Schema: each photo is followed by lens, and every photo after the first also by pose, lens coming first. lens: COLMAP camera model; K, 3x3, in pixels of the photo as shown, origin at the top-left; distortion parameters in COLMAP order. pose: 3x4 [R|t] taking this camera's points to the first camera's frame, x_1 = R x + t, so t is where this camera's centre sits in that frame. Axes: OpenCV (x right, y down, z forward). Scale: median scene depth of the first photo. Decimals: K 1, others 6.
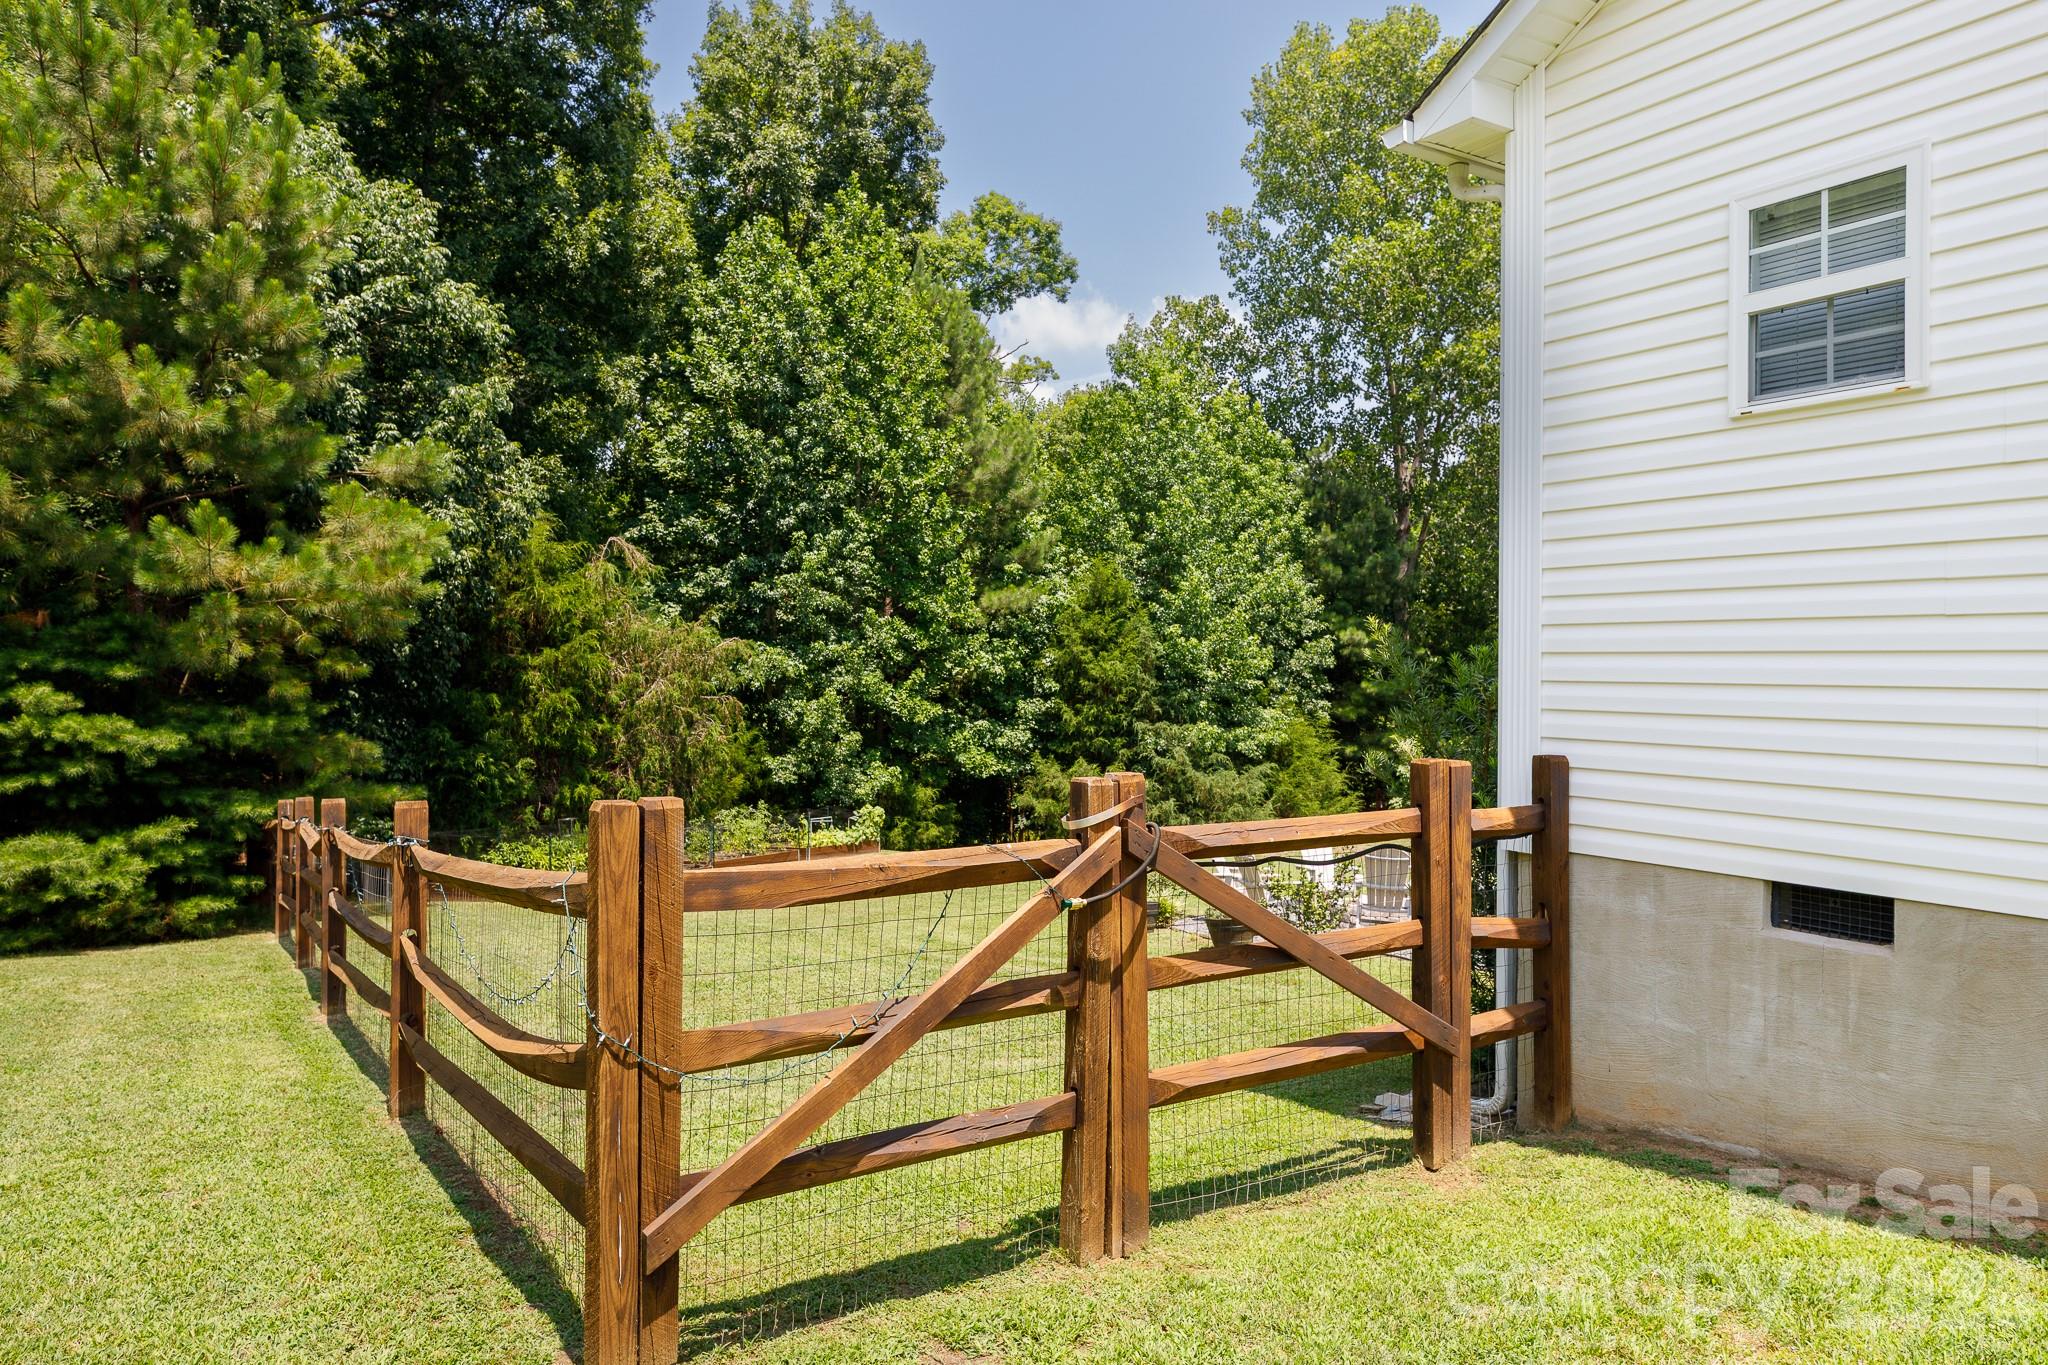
lens RADIAL K [[1375.7, 0, 1025.2], [0, 1375.7, 679.2], [0, 0, 1]] dist [0.022590, 0.004014]
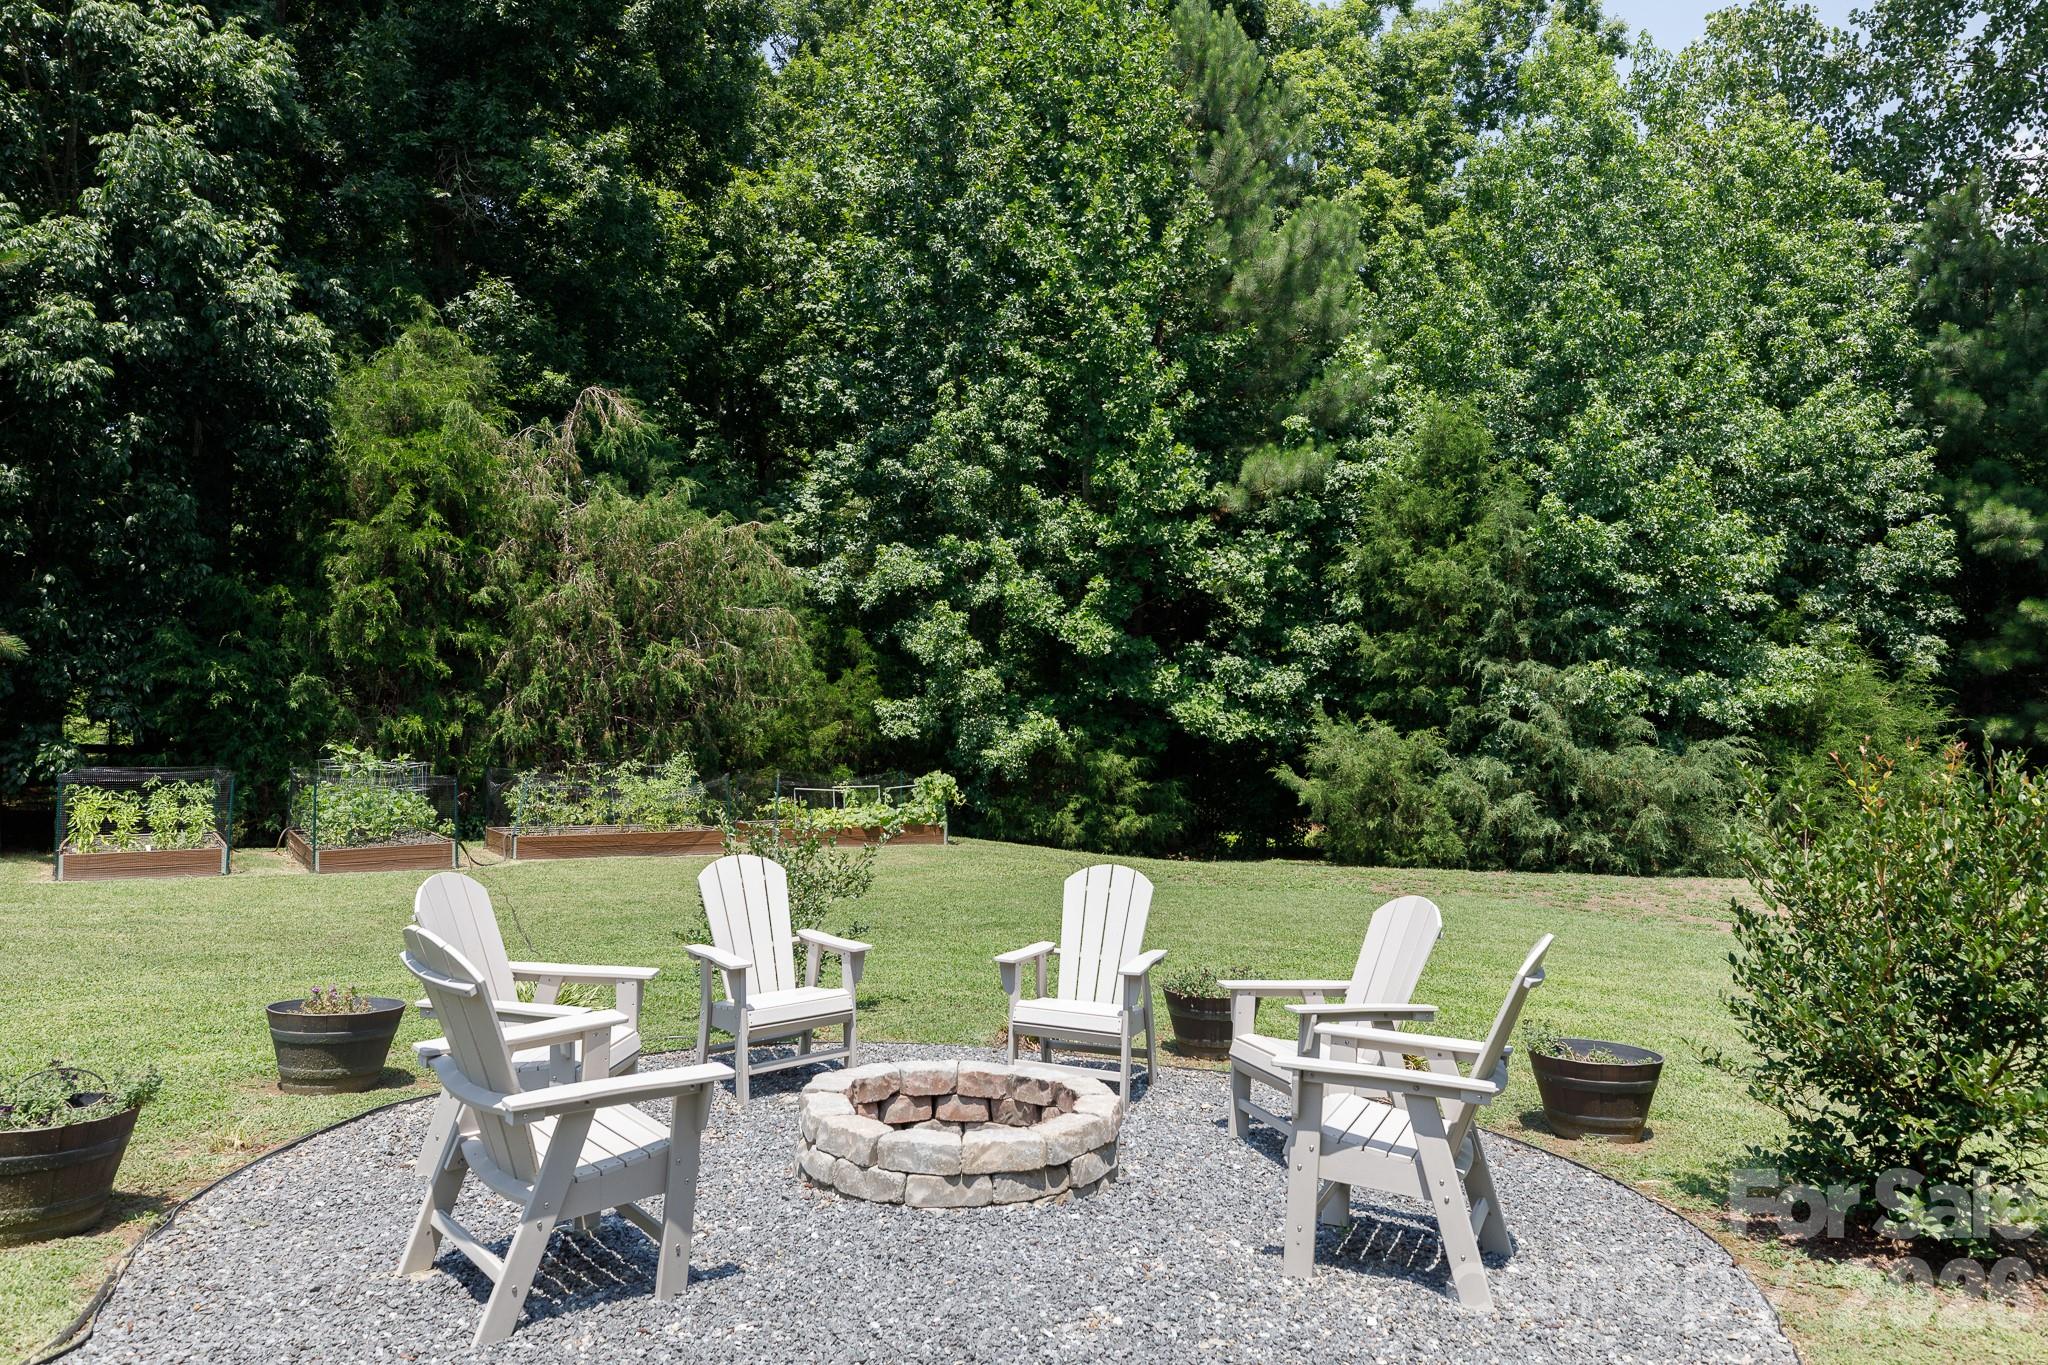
lens RADIAL K [[1362.5, 0, 1023.8], [0, 1362.5, 686.0], [0, 0, 1]] dist [0.004674, 0.001773]
pose [[0.858854, 0.014998, -0.512001, 0.212271], [-0.005576, 0.999786, 0.019934, 0.031124], [0.512191, -0.014265, 0.858753, 0.385537]]
